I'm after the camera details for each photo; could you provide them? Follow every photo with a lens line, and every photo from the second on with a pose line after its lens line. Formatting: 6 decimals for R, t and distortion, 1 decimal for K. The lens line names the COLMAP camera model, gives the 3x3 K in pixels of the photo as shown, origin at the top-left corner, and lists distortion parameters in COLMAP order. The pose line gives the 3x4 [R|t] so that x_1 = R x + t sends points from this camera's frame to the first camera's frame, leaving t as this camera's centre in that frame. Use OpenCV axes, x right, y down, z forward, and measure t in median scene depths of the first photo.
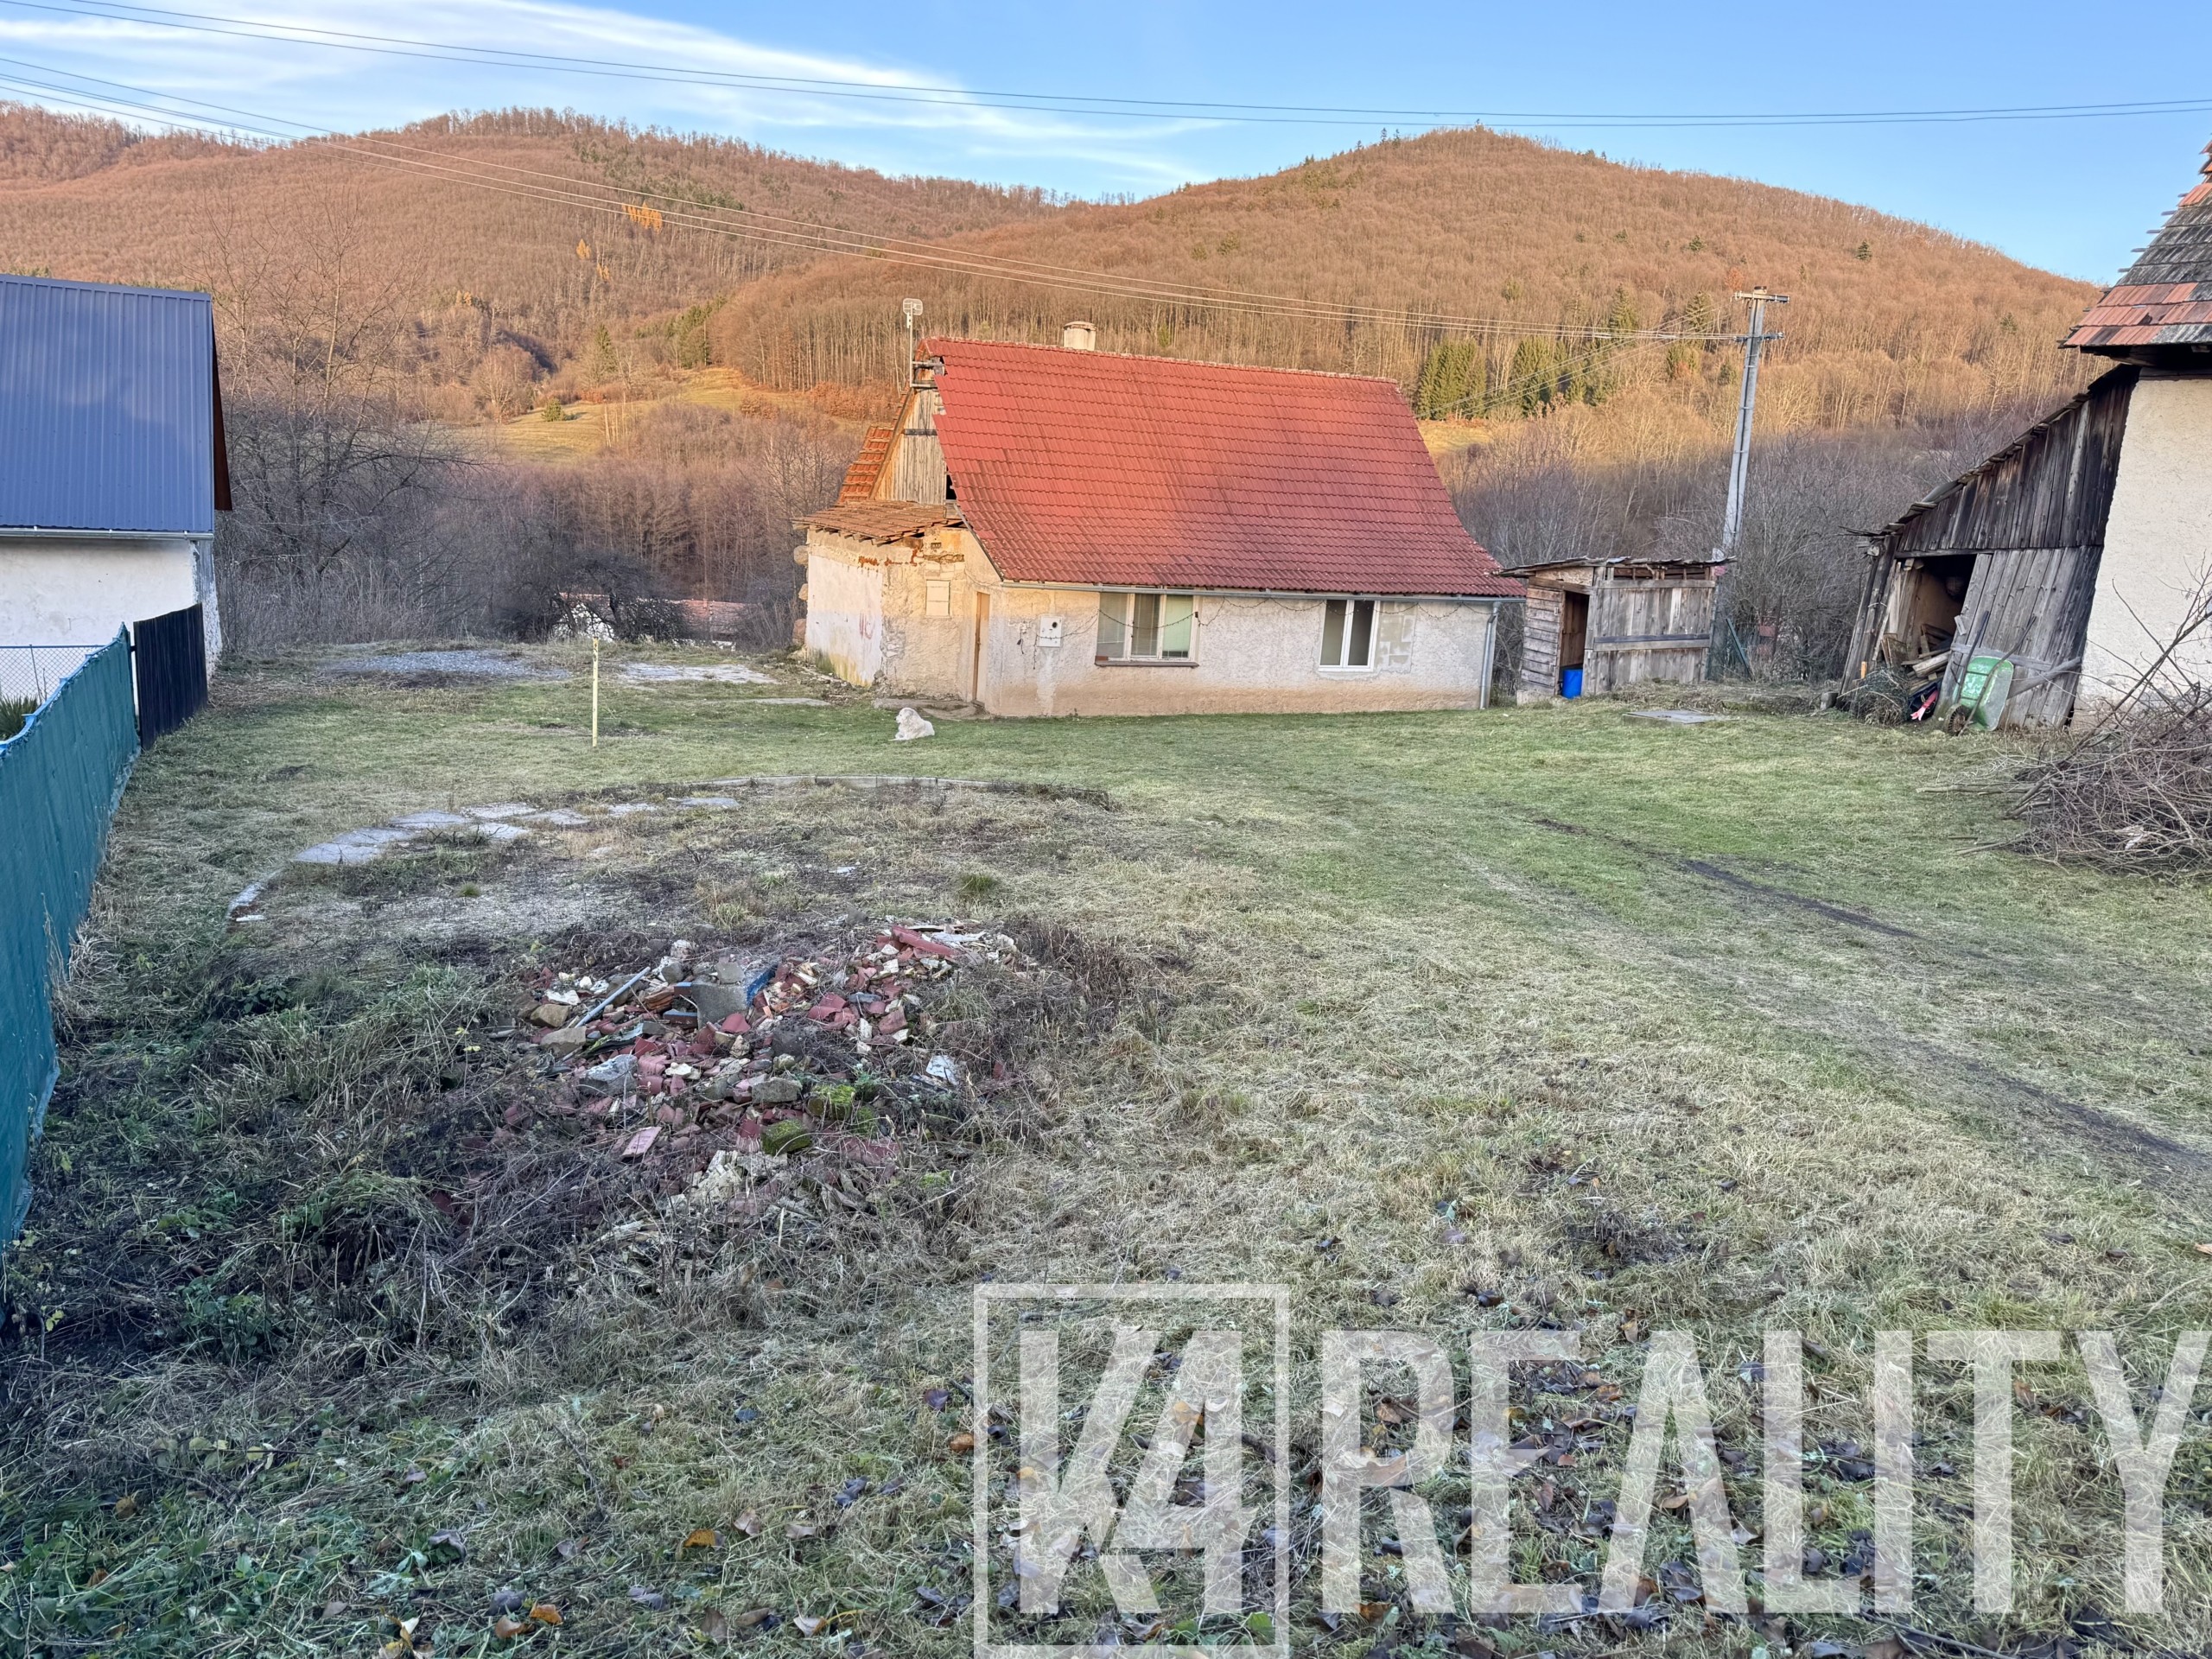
lens RADIAL K [[1608.9, 0, 1097.1], [0, 1608.9, 837.0], [0, 0, 1]] dist [0.079900, -0.096786]
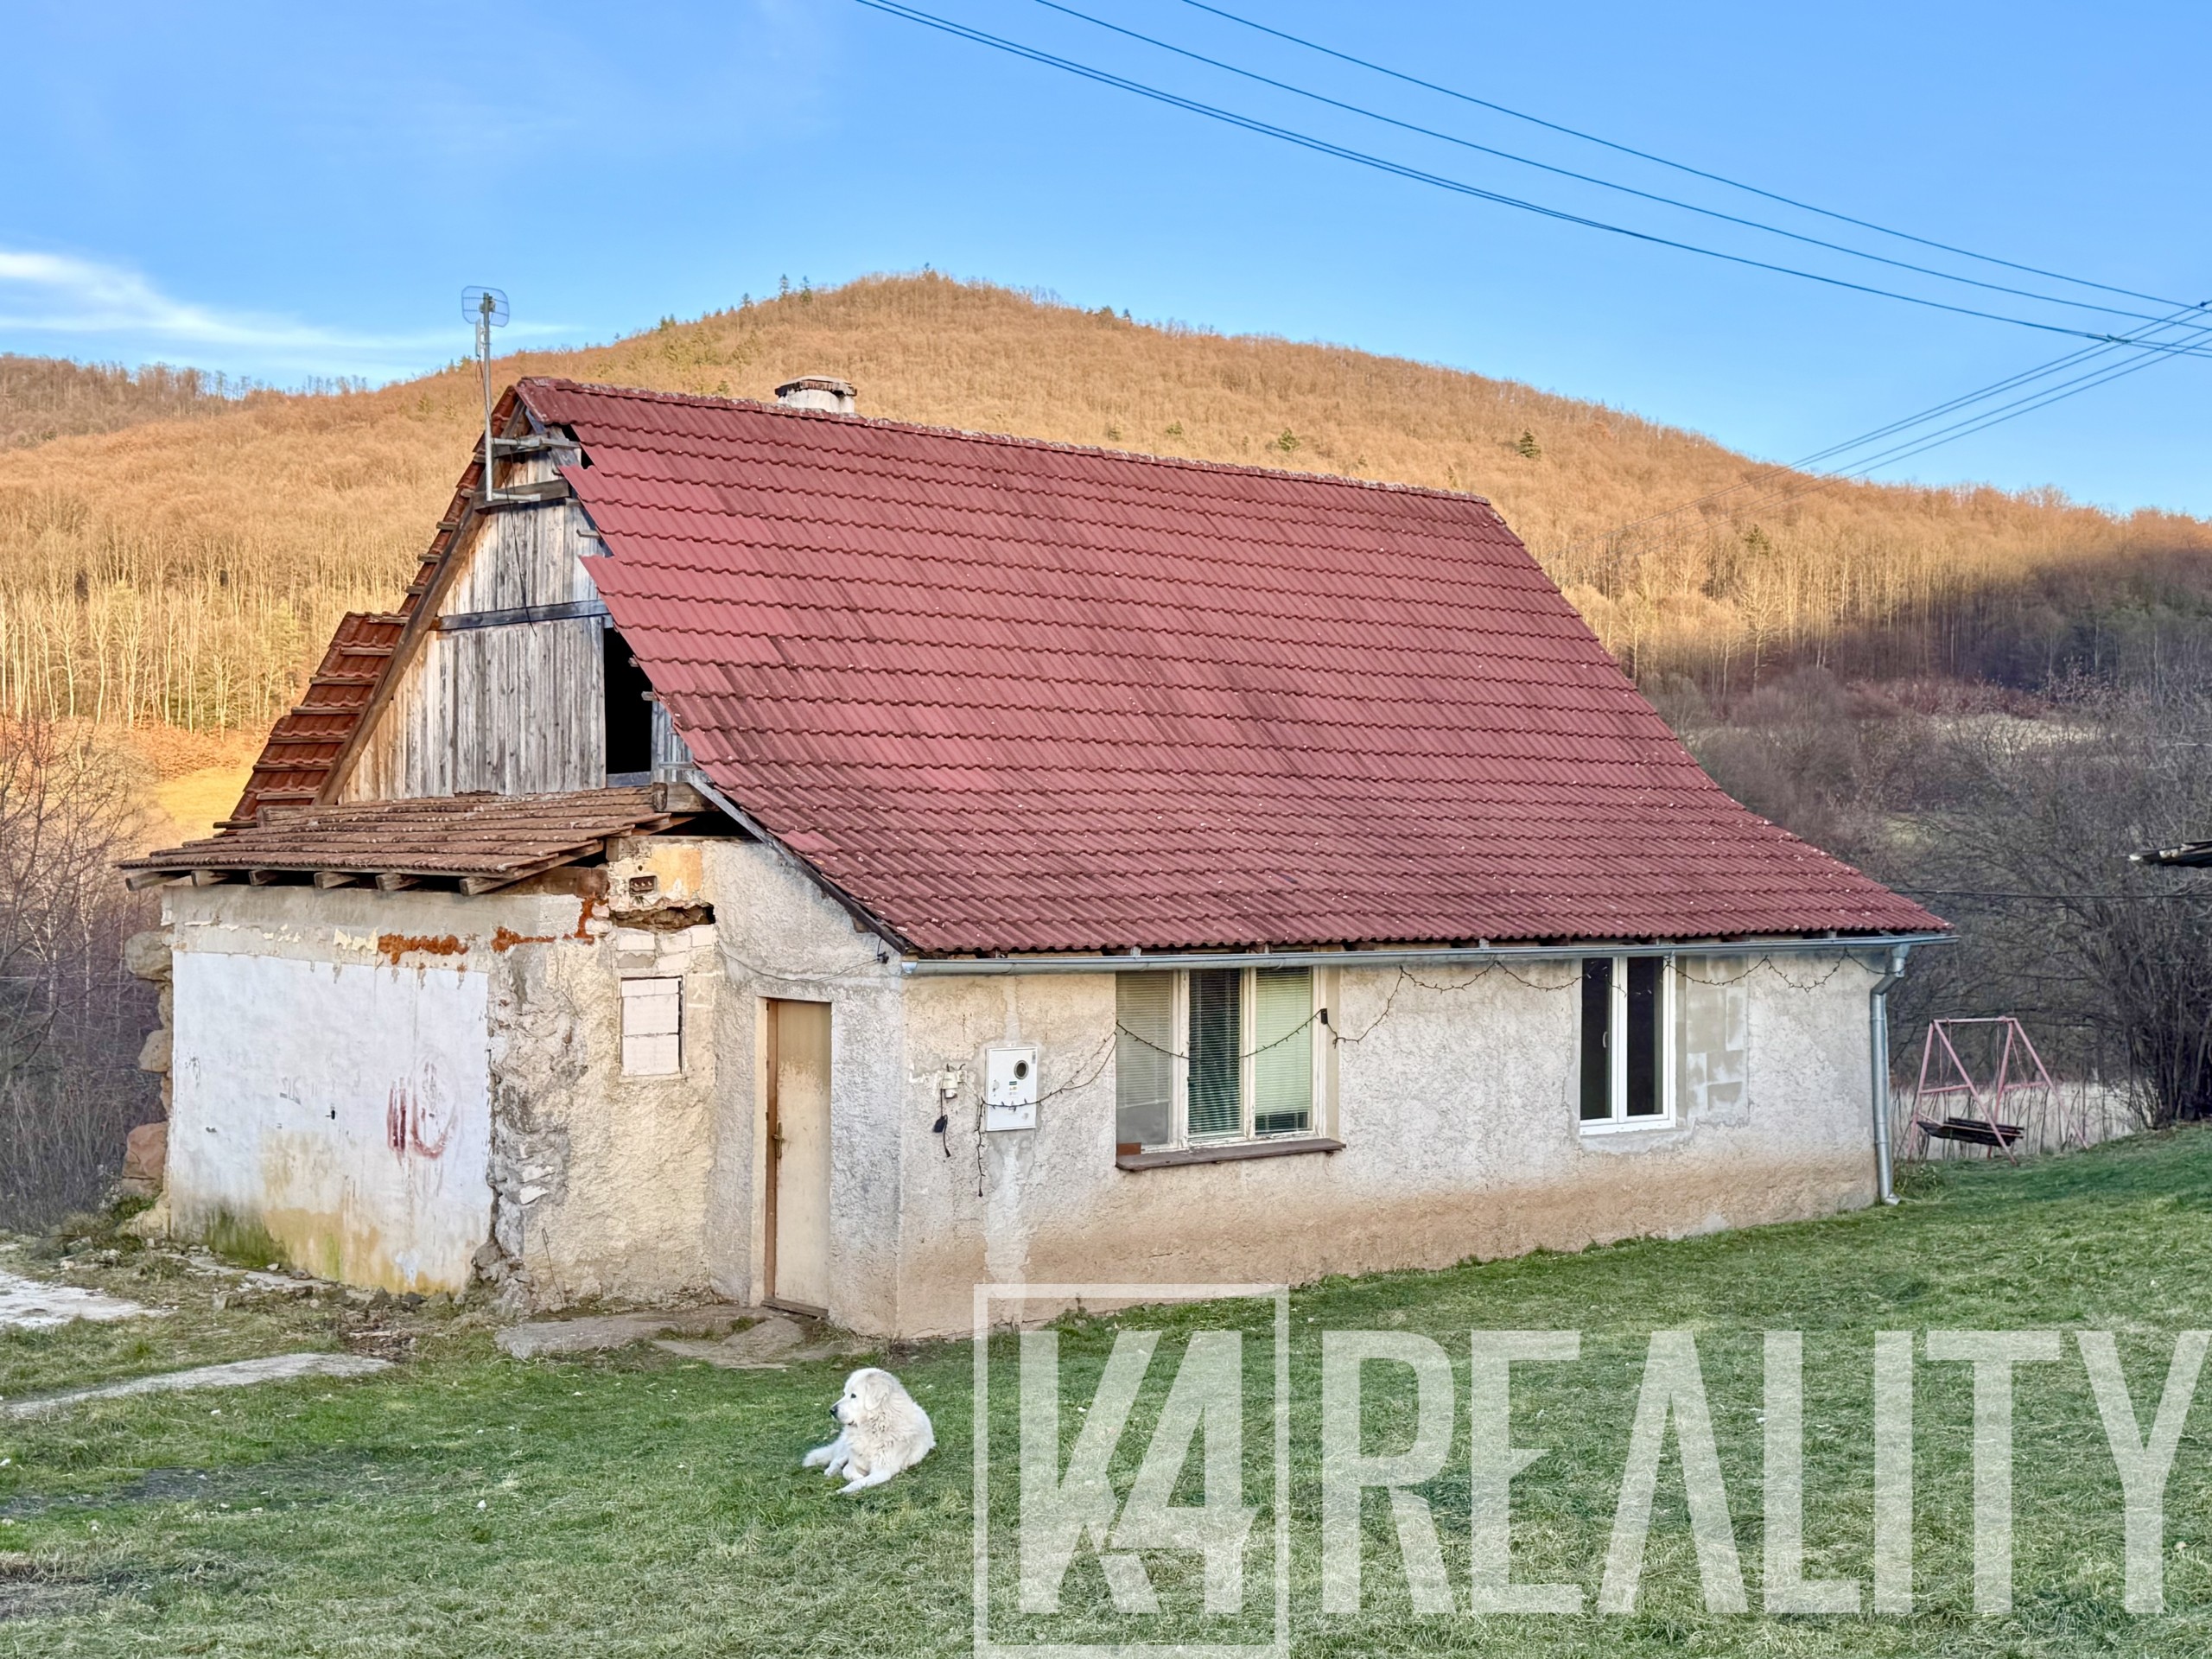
lens RADIAL K [[2777.5, 0, 1104.0], [0, 2777.5, 817.0], [0, 0, 1]] dist [0.115966, 0.000000]
pose [[0.961464, -0.056068, 0.269151, -0.147476], [0.113774, 0.972365, -0.203868, -0.048240], [-0.250283, 0.226635, 0.941273, 0.328446]]
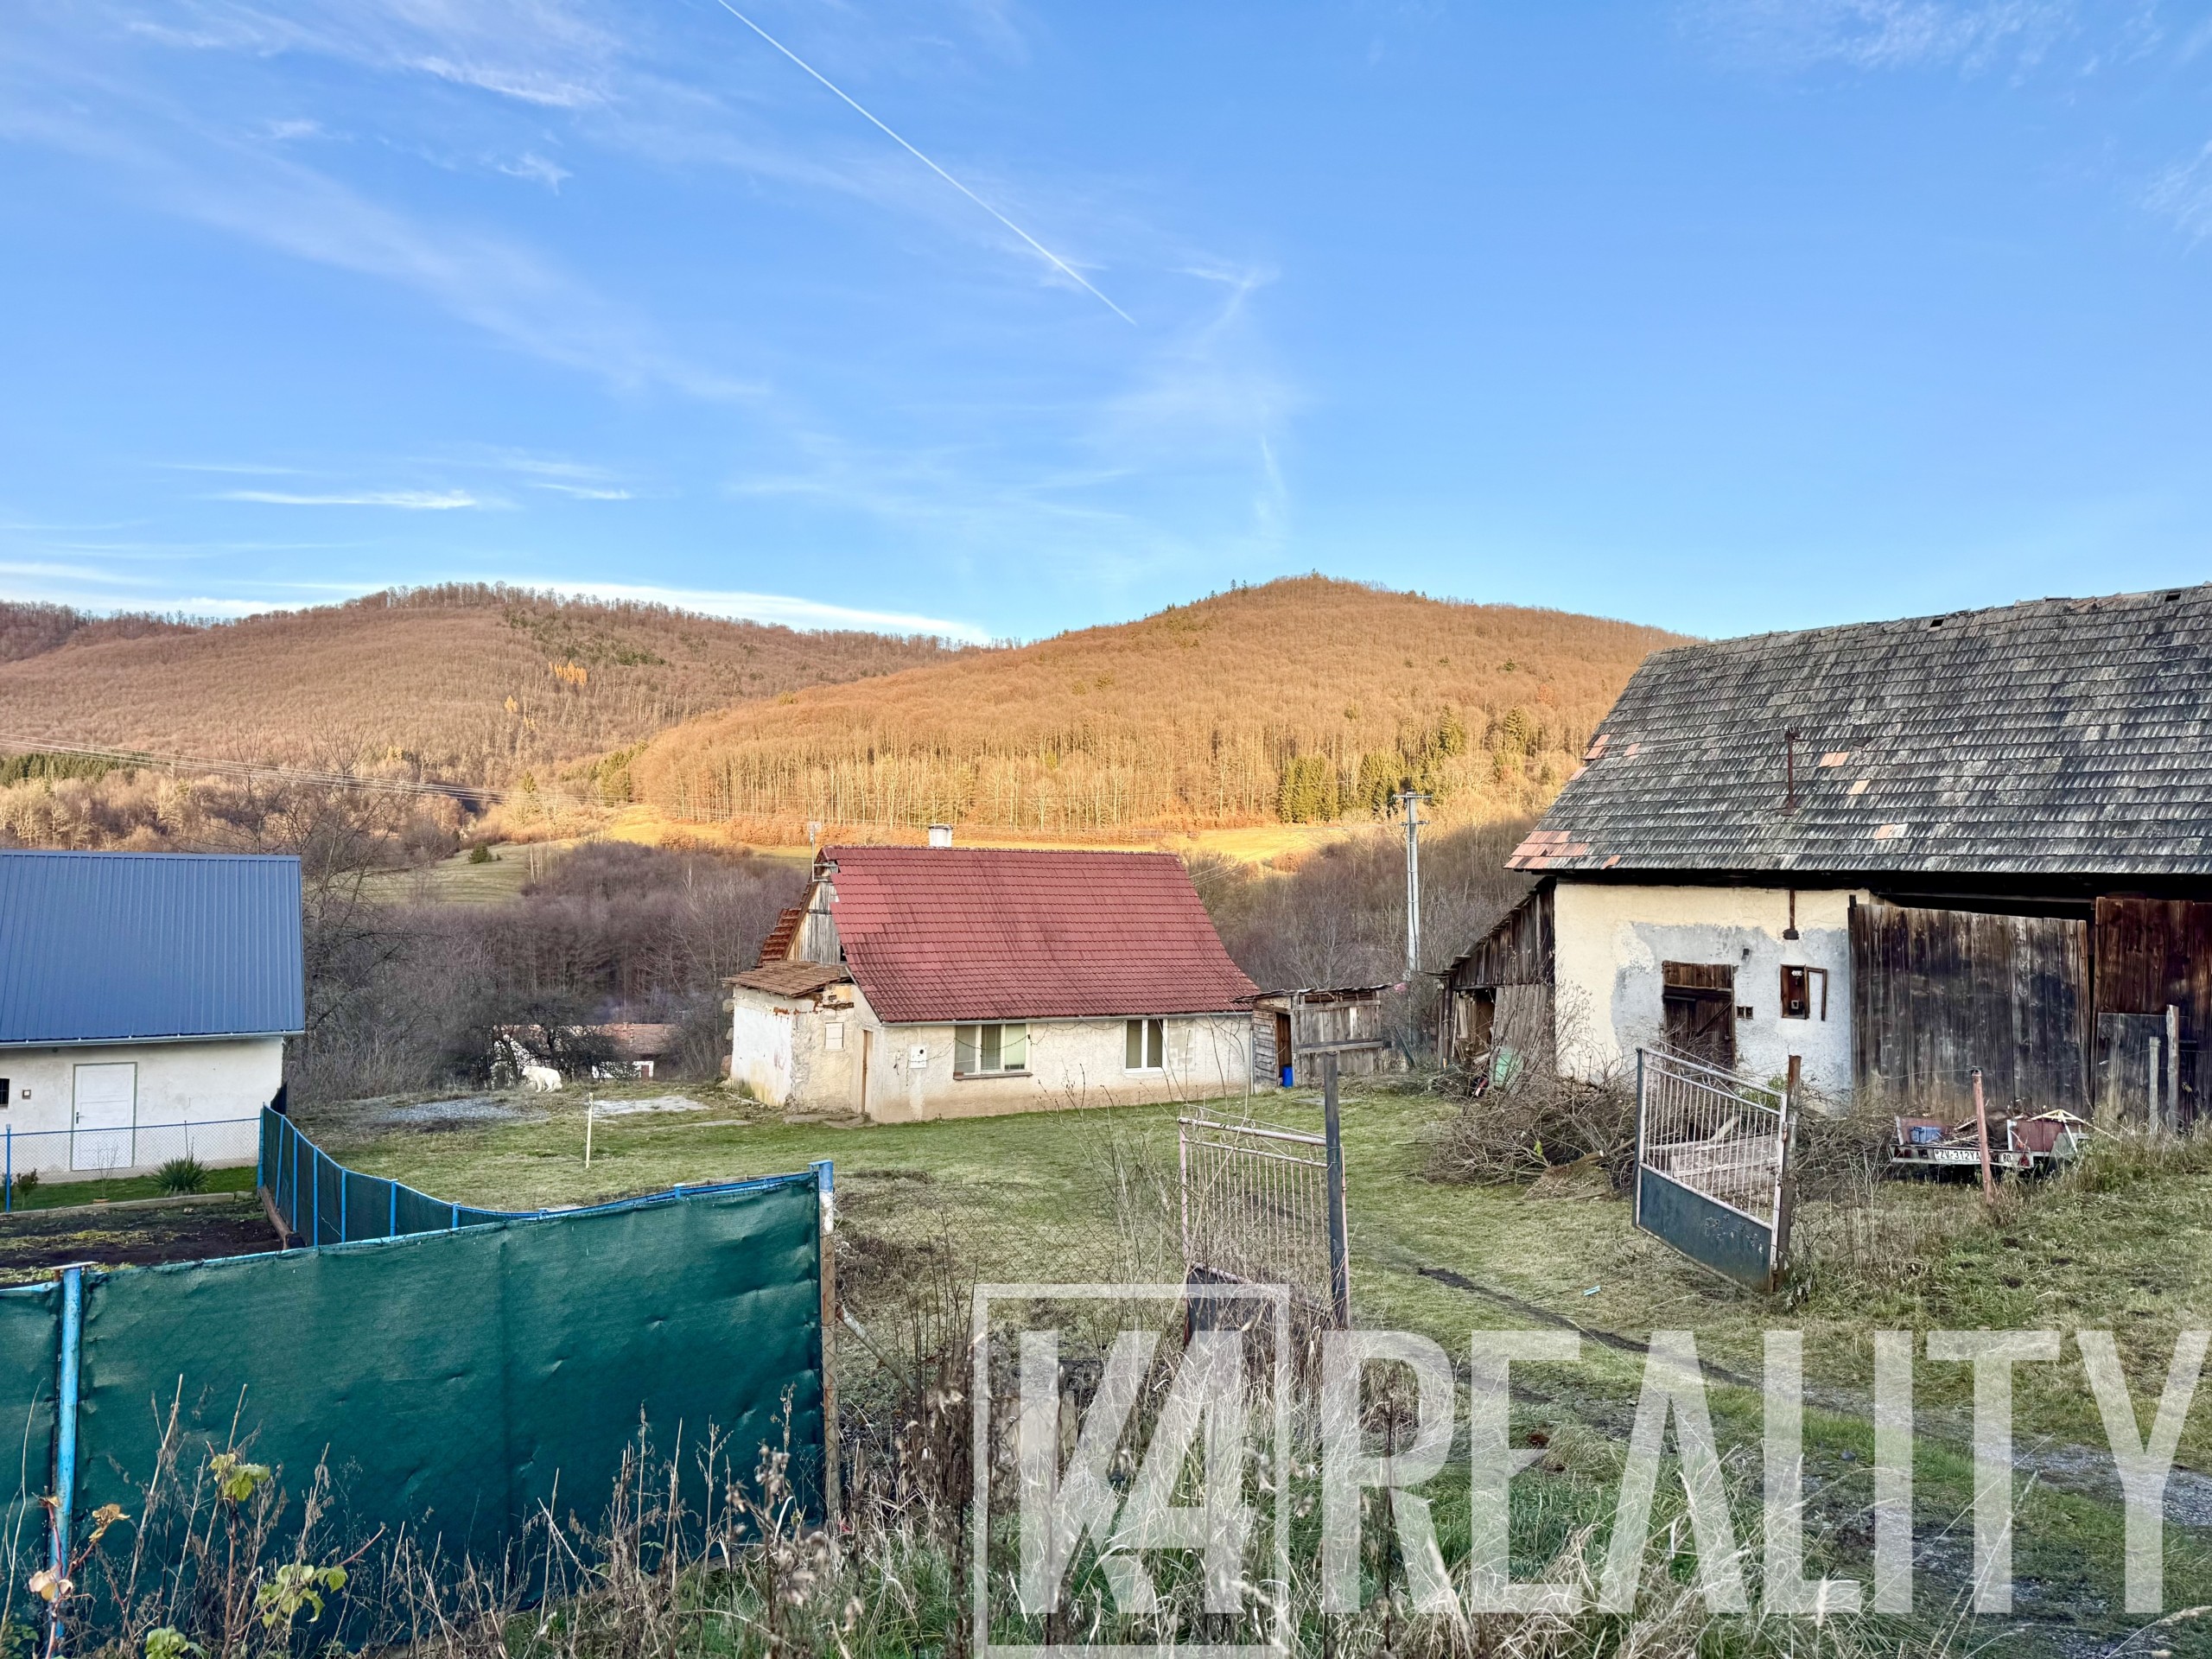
lens RADIAL K [[1544.5, 0, 1120.7], [0, 1544.5, 843.8], [0, 0, 1]] dist [0.085993, -0.107128]
pose [[0.995825, -0.045126, 0.079350, 0.038233], [0.062792, 0.969568, -0.236632, 0.014123], [-0.066257, 0.240627, 0.968354, -0.264918]]
